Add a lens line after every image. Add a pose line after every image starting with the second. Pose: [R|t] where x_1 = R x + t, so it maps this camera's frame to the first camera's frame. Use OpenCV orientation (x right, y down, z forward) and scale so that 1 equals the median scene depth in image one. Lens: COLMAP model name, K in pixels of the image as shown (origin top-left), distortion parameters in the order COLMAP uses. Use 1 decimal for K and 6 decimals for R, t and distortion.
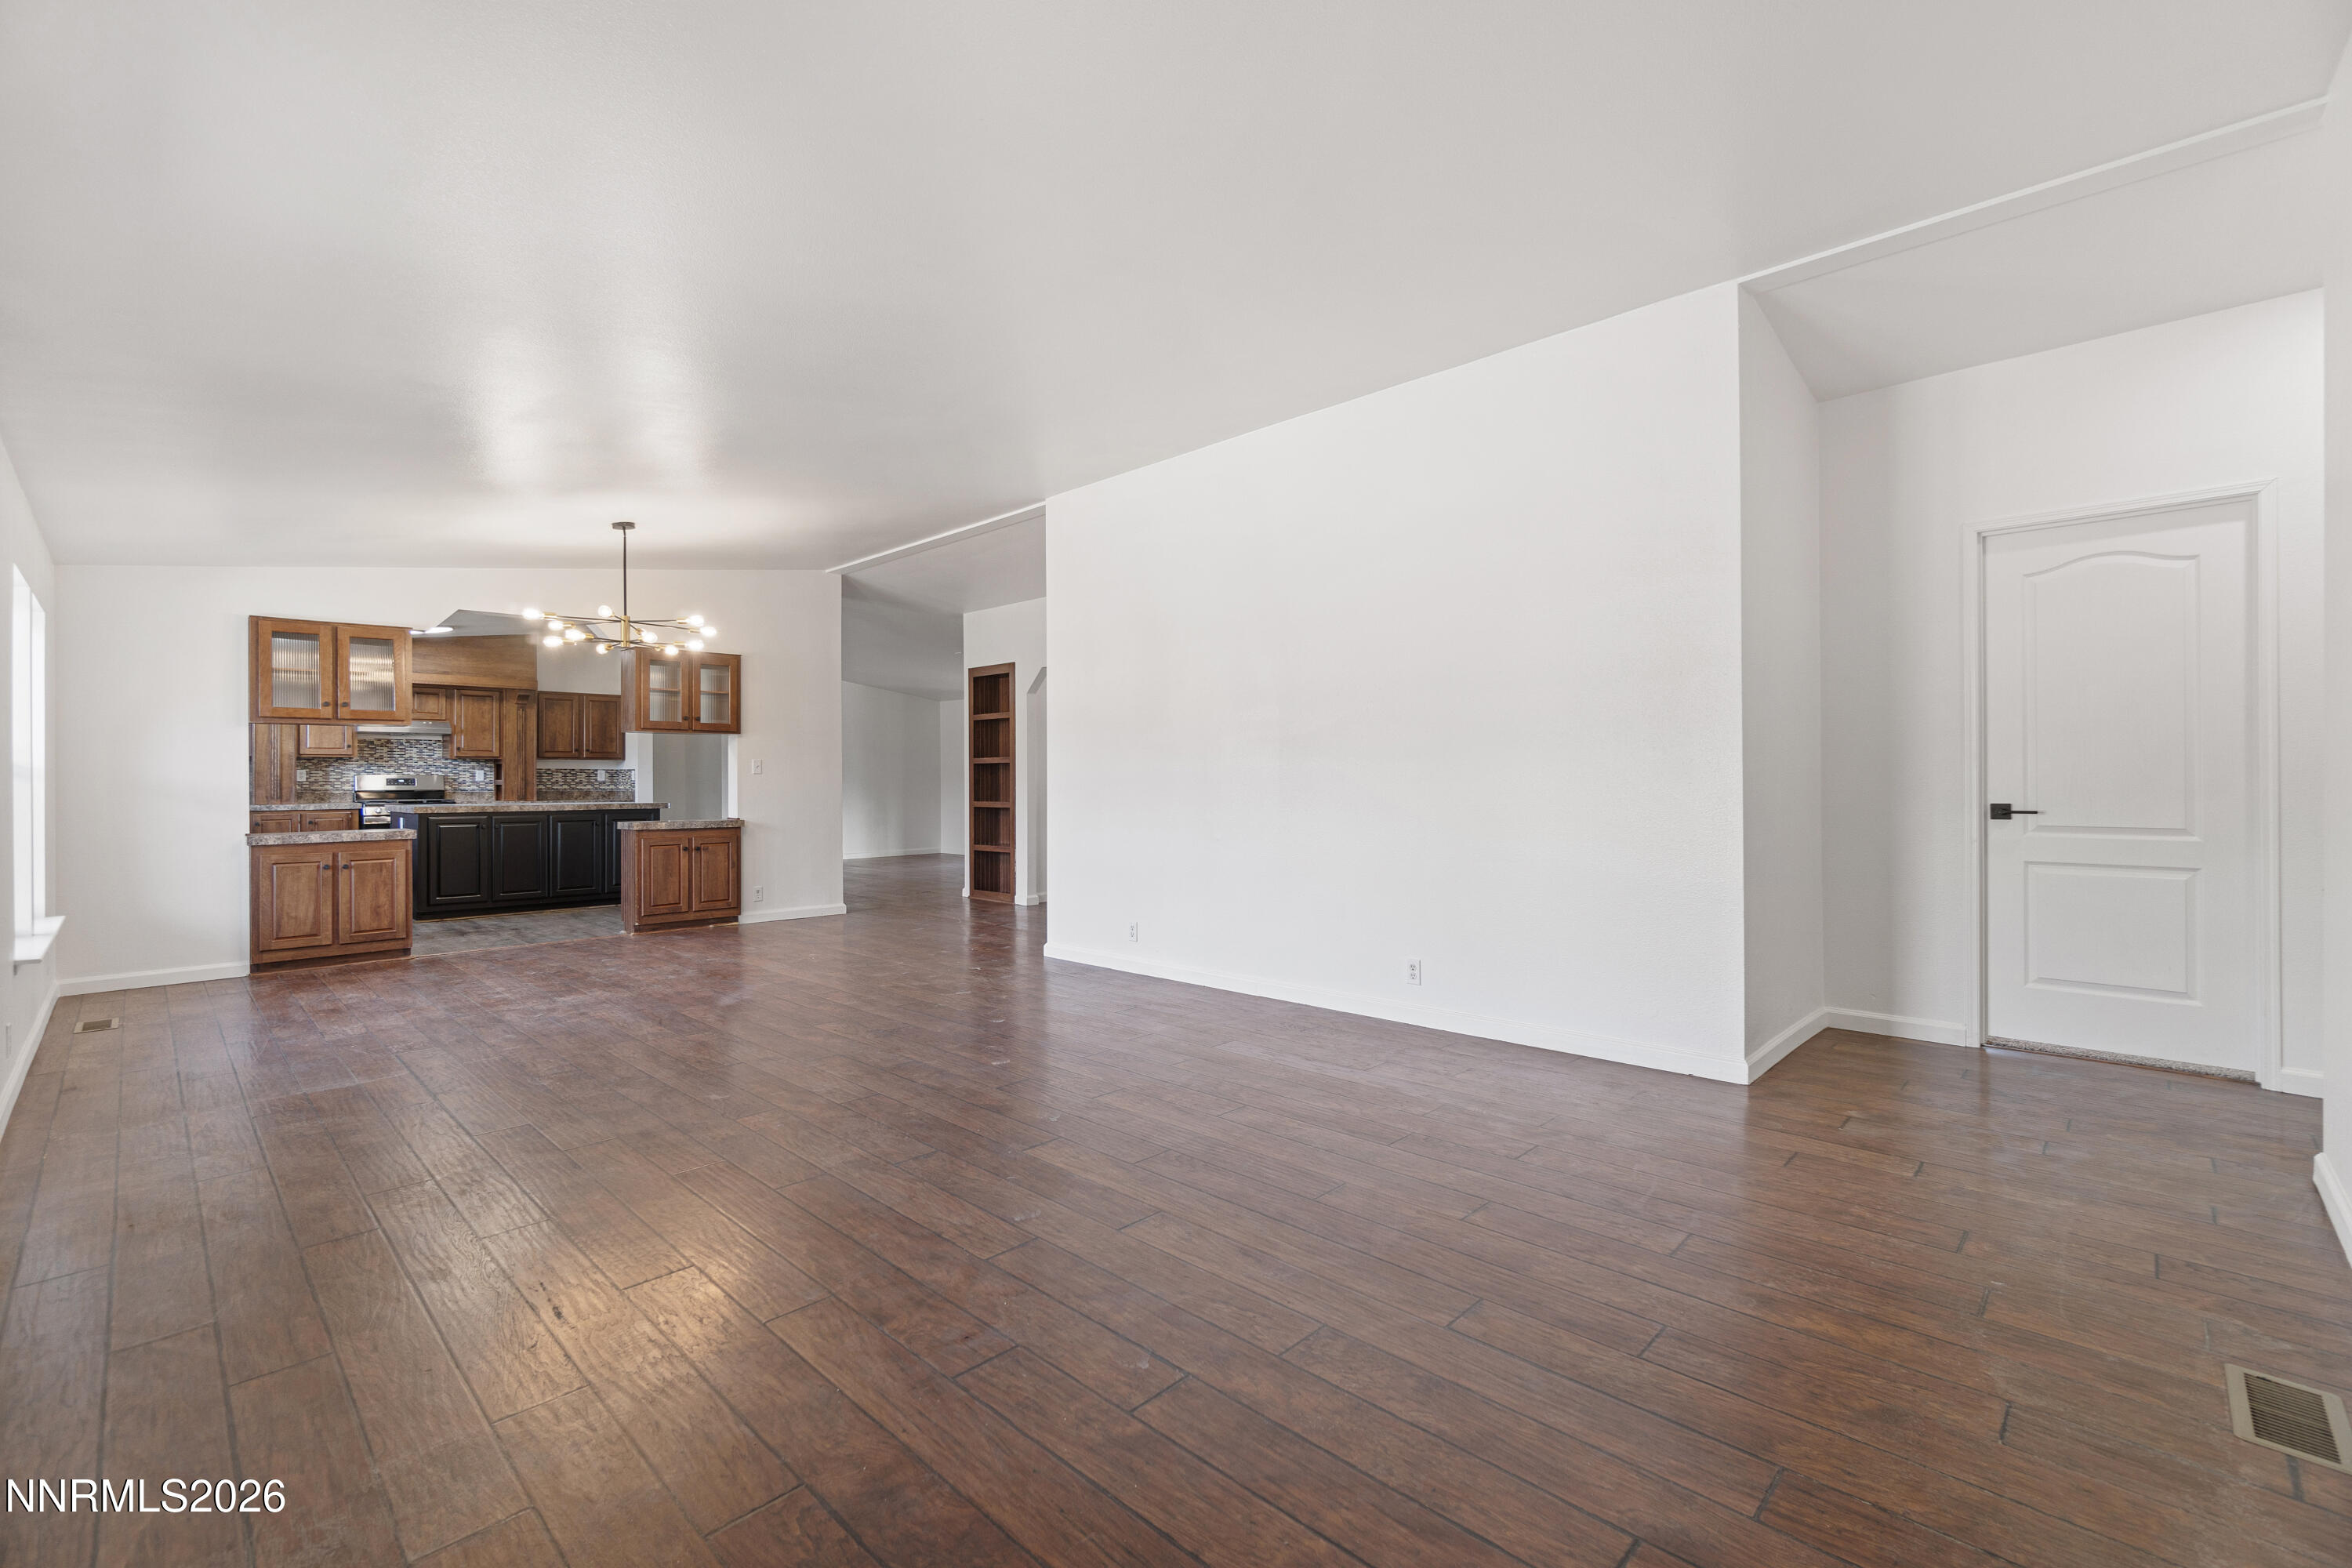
lens RADIAL K [[1020.0, 0, 1169.1], [0, 1020.0, 781.4], [0, 0, 1]] dist [-0.002882, 0.000768]
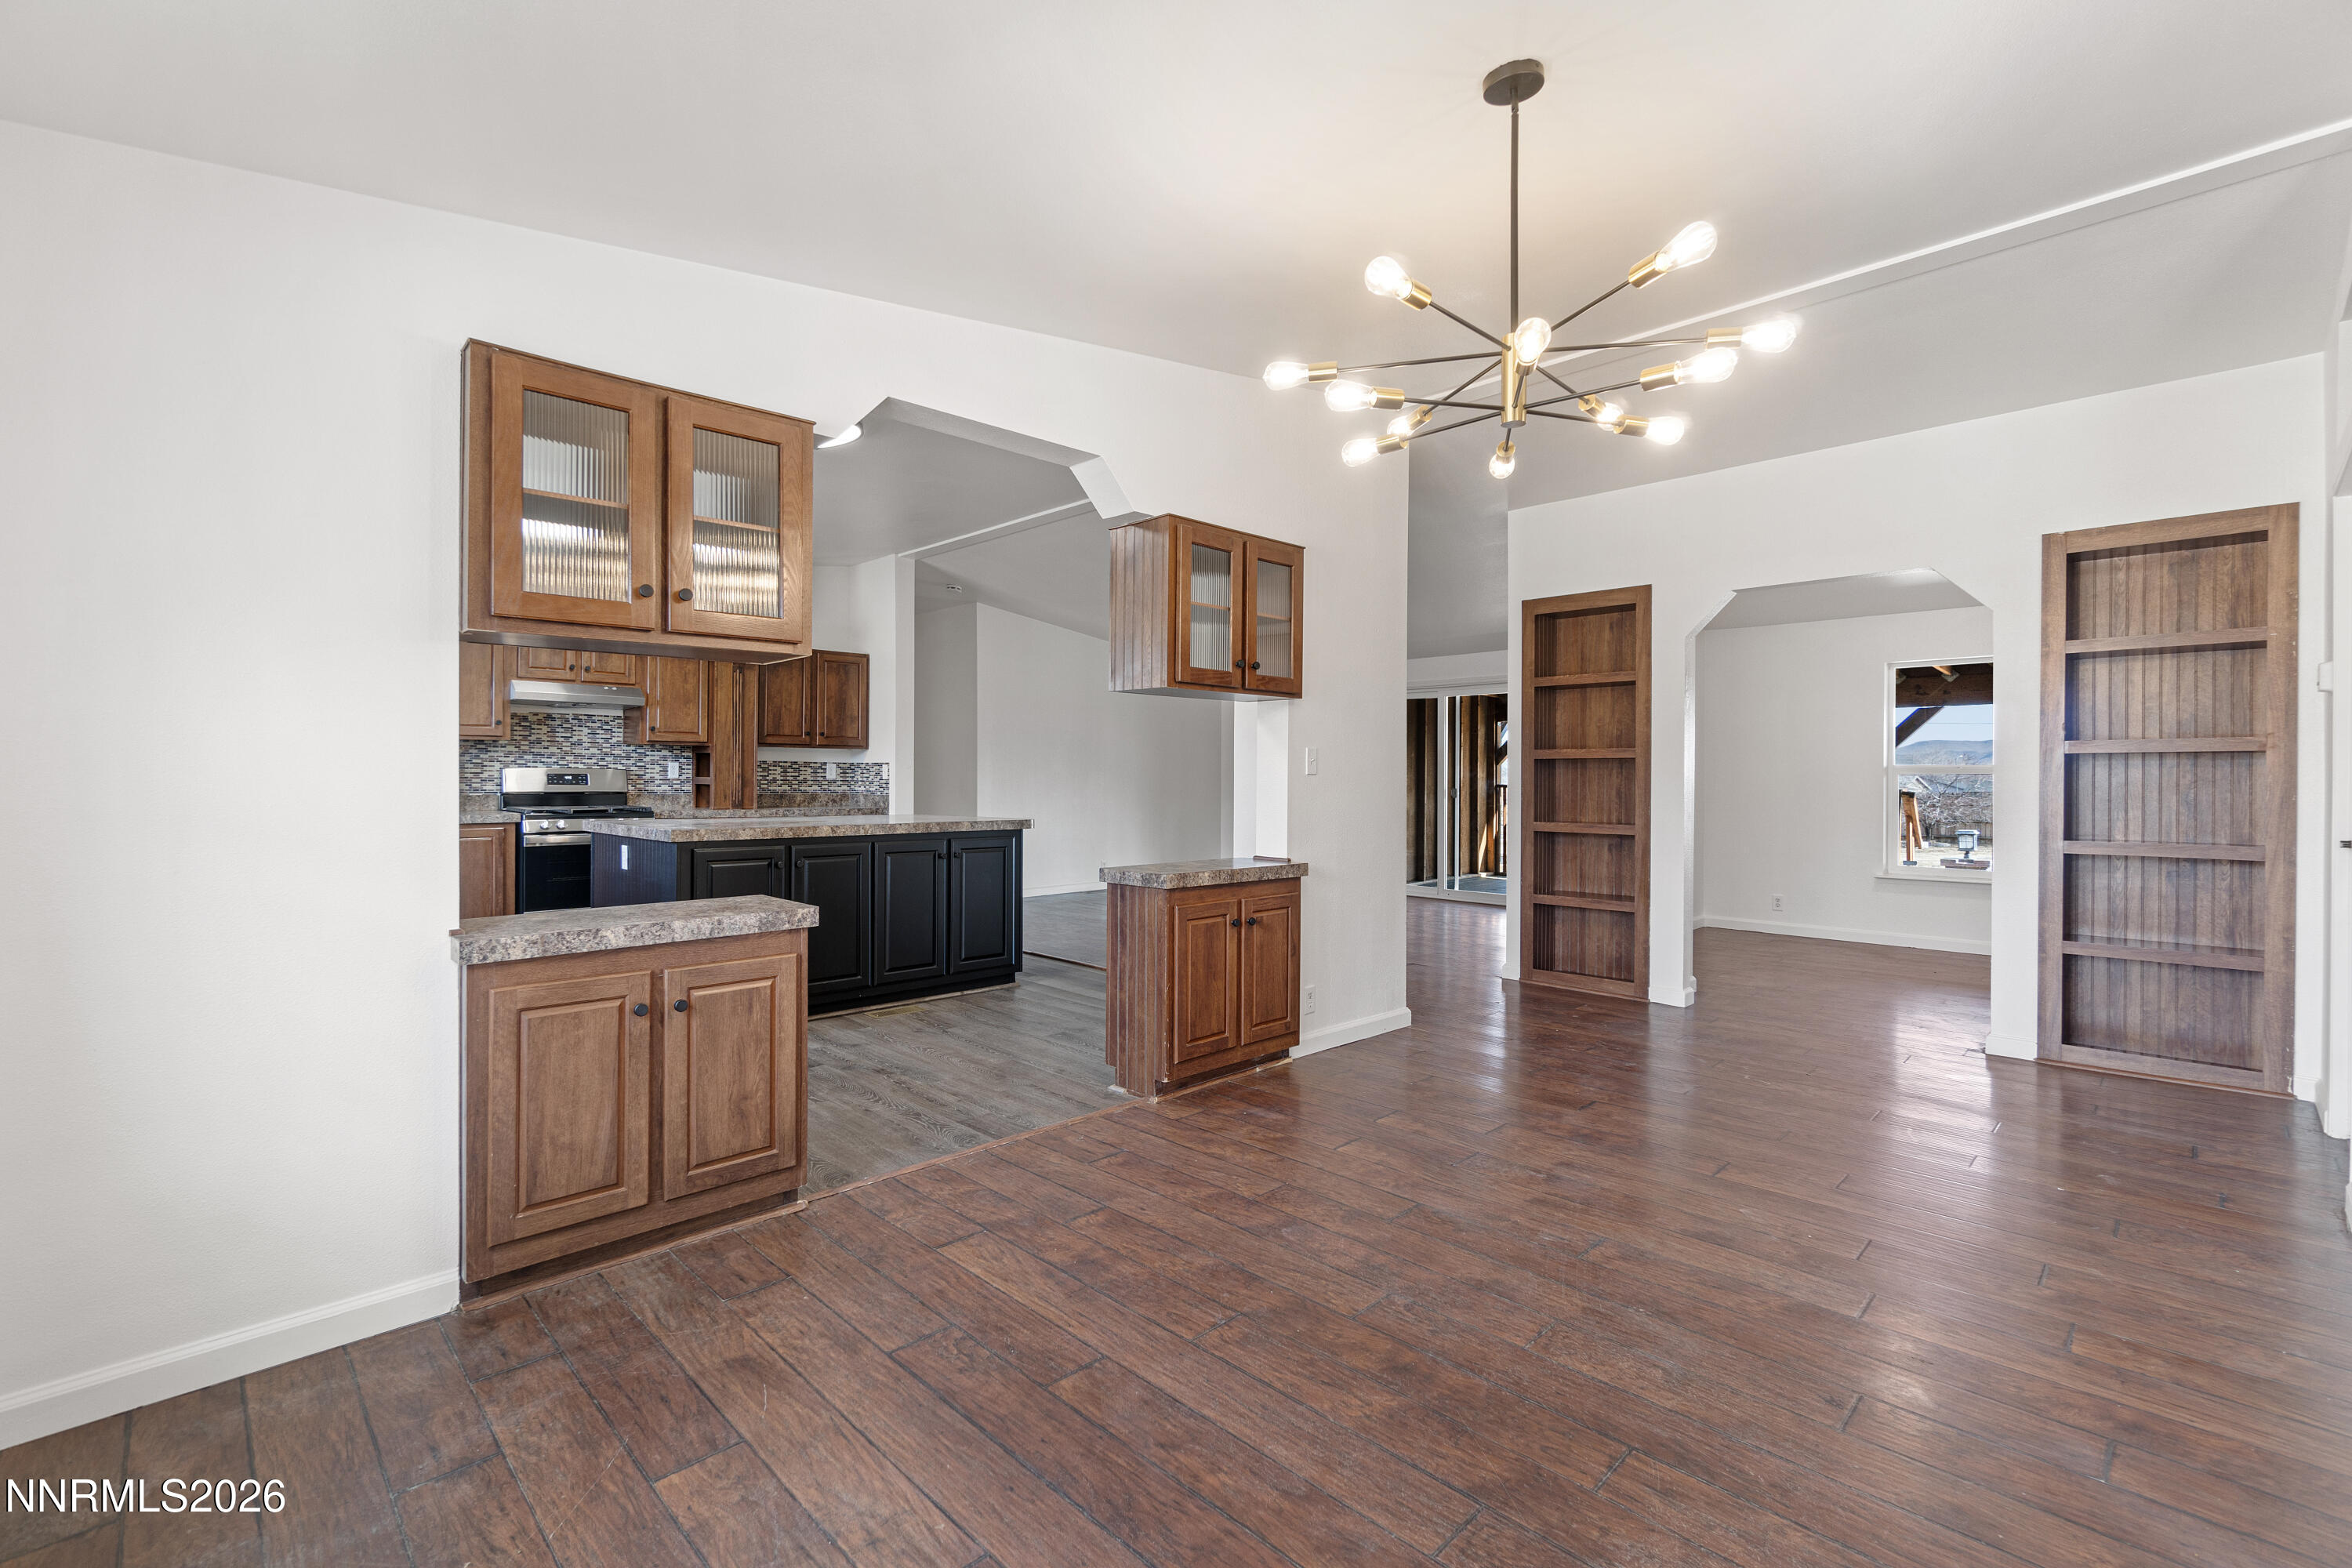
lens RADIAL K [[1020.0, 0, 1161.7], [0, 1020.0, 777.7], [0, 0, 1]] dist [-0.002882, 0.000768]
pose [[0.999768, 0.009042, -0.019546, -0.398116], [-0.009043, 0.999959, 0.000042, -0.004281], [0.019545, 0.000135, 0.999809, 0.393108]]
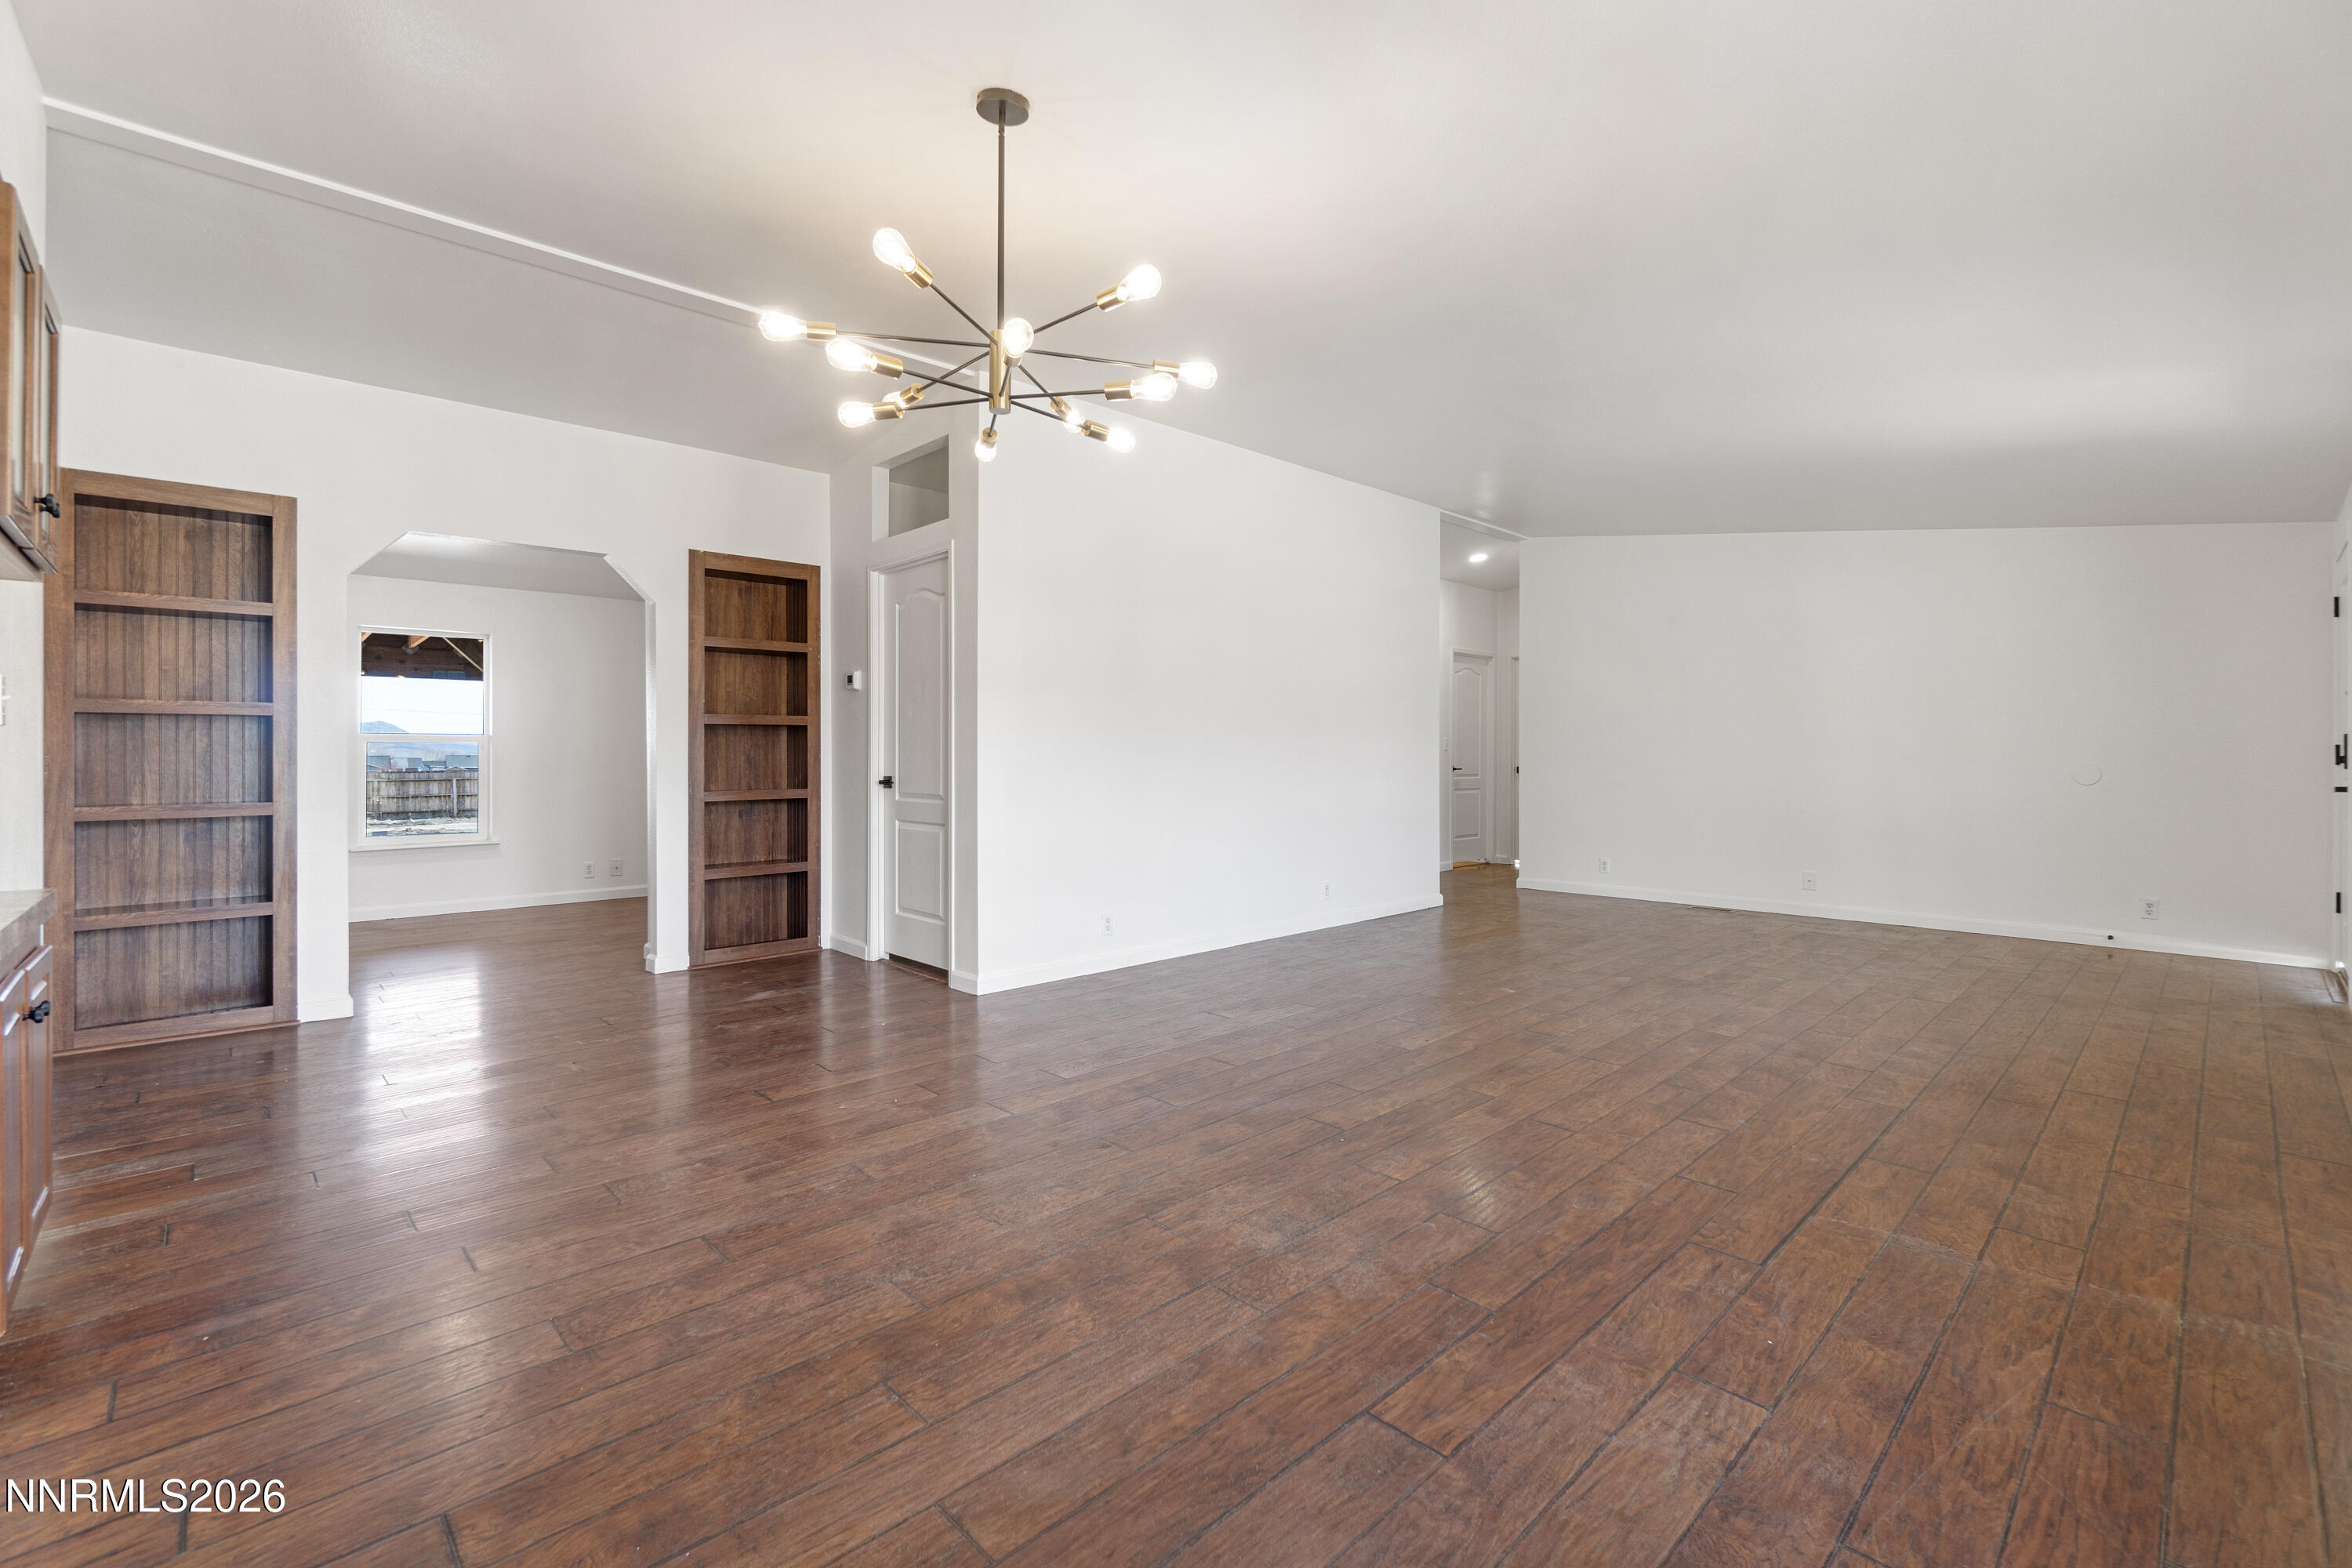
lens RADIAL K [[1020.0, 0, 1156.0], [0, 1020.0, 754.8], [0, 0, 1]] dist [-0.002882, 0.000768]
pose [[0.037180, 0.007112, 0.999283, -0.674057], [0.001579, 0.999973, -0.007176, 0.007464], [-0.999307, 0.001844, 0.037168, 0.672555]]
